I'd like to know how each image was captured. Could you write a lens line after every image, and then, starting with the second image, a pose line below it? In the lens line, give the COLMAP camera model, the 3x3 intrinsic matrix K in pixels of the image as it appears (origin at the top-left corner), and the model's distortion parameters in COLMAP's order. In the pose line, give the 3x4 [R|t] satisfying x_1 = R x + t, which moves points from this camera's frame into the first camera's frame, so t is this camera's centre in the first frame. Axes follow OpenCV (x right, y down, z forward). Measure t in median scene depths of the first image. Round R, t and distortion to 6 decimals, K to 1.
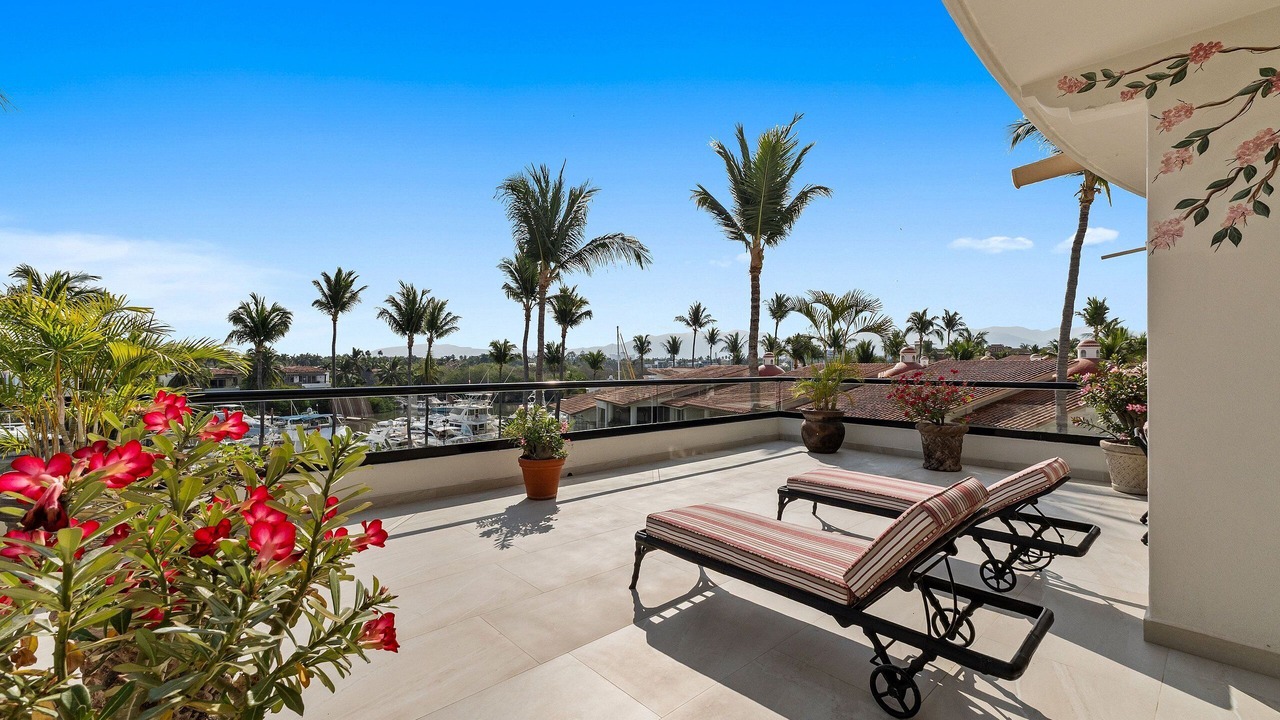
lens RADIAL K [[532.4, 0, 645.4], [0, 532.4, 360.1], [0, 0, 1]] dist [0.001844, 0.000240]
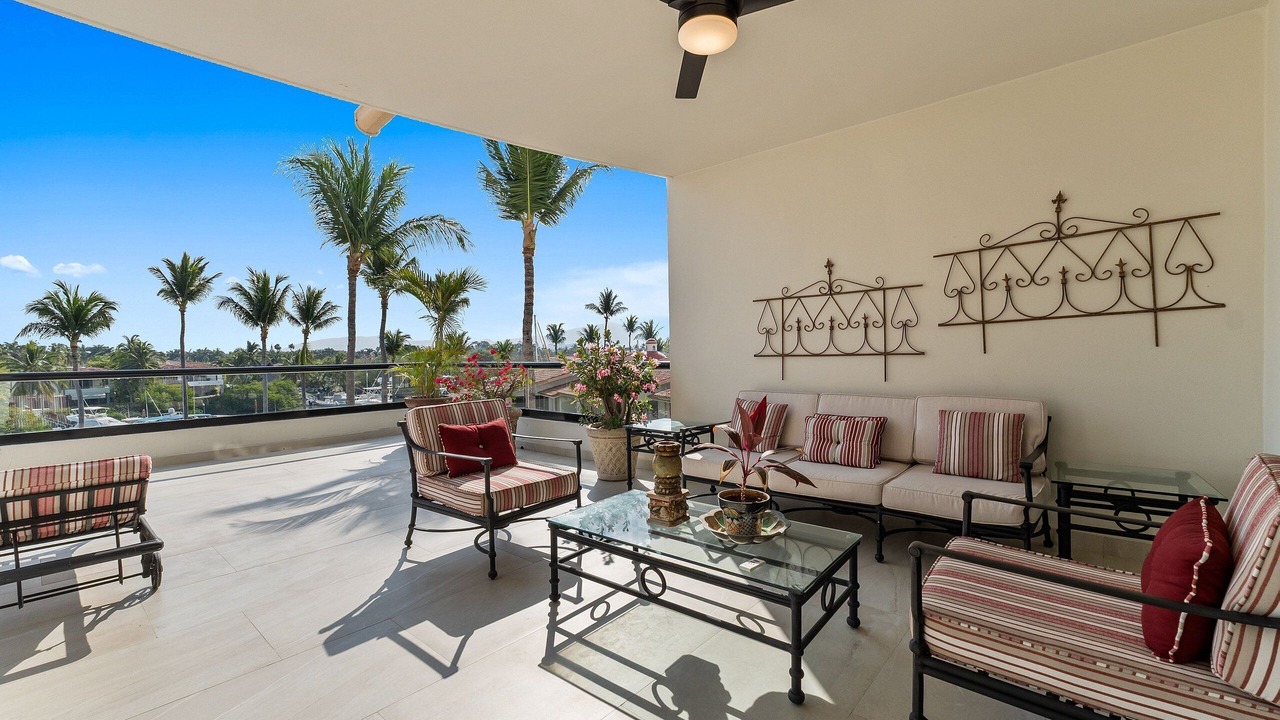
lens RADIAL K [[532.4, 0, 645.4], [0, 532.4, 360.1], [0, 0, 1]] dist [0.001844, 0.000240]
pose [[0.993170, -0.020618, 0.114840, 0.112029], [0.018146, 0.999581, 0.022530, 0.002879], [-0.115256, -0.020292, 0.993129, 0.010353]]
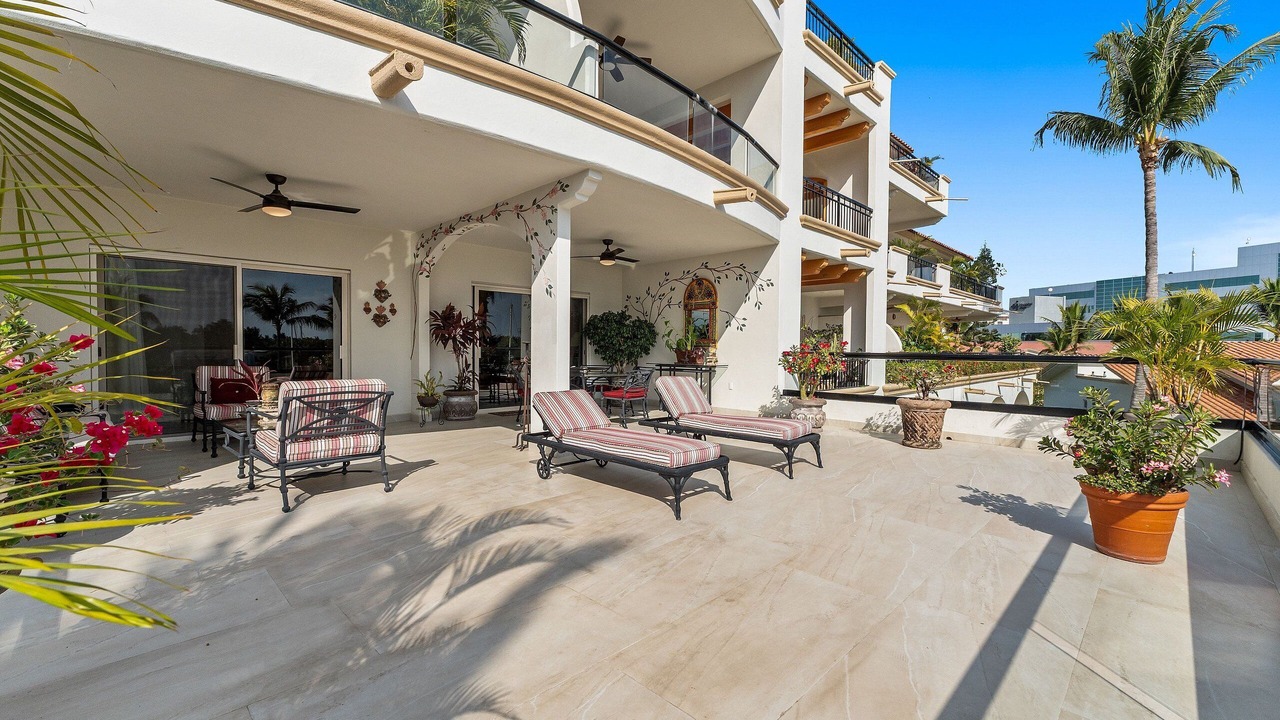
lens RADIAL K [[532.4, 0, 645.4], [0, 532.4, 360.1], [0, 0, 1]] dist [0.001844, 0.000240]
pose [[-0.998767, -0.008225, -0.048953, 0.043837], [-0.009050, 0.999820, 0.016650, 0.005382], [0.048808, 0.017073, -0.998662, 0.190383]]
